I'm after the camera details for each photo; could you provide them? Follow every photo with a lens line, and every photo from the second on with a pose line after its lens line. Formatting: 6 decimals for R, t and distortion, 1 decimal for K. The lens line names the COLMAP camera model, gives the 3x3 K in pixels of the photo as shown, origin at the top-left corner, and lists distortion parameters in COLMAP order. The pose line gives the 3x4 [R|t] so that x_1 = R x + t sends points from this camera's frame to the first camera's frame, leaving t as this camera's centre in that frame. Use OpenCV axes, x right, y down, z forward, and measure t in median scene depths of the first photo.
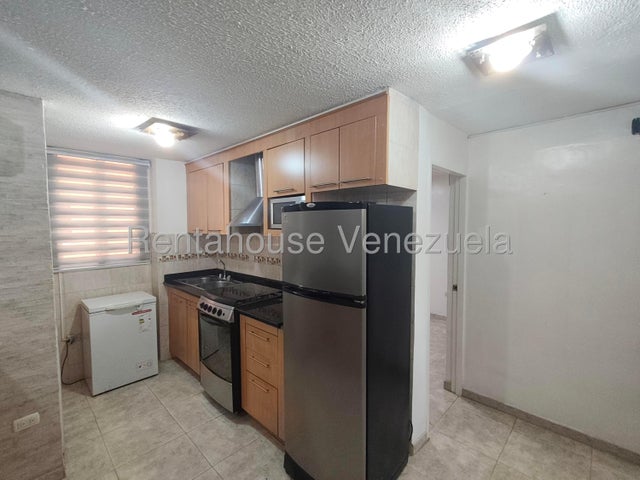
lens RADIAL K [[287.1, 0, 318.2], [0, 287.1, 241.1], [0, 0, 1]] dist [0.003227, -0.000292]
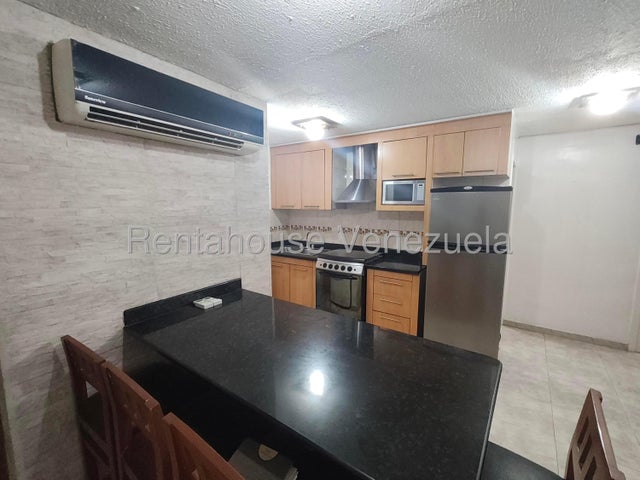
lens RADIAL K [[287.1, 0, 322.9], [0, 287.1, 240.0], [0, 0, 1]] dist [0.003227, -0.000292]
pose [[0.988629, -0.014250, 0.149701, -0.692240], [0.003349, 0.997340, 0.072815, 0.023886], [-0.150340, -0.071485, 0.986046, -0.269709]]
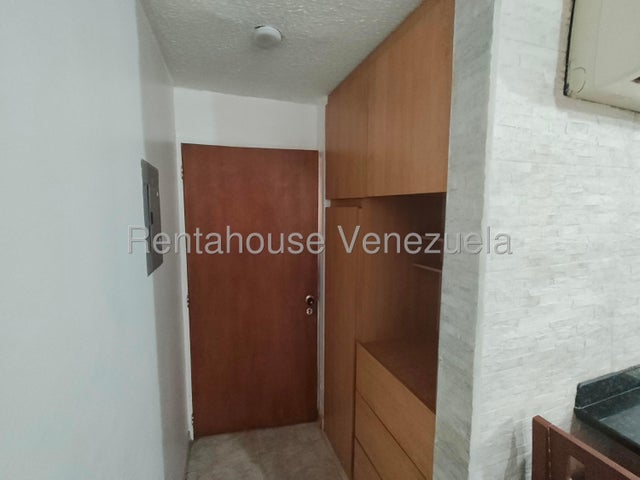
lens RADIAL K [[287.1, 0, 318.7], [0, 287.1, 240.2], [0, 0, 1]] dist [0.003227, -0.000292]
pose [[0.893059, 0.050099, -0.447141, -1.199631], [-0.029163, 0.998137, 0.053587, 0.009183], [0.448993, -0.034816, 0.892857, -0.110114]]
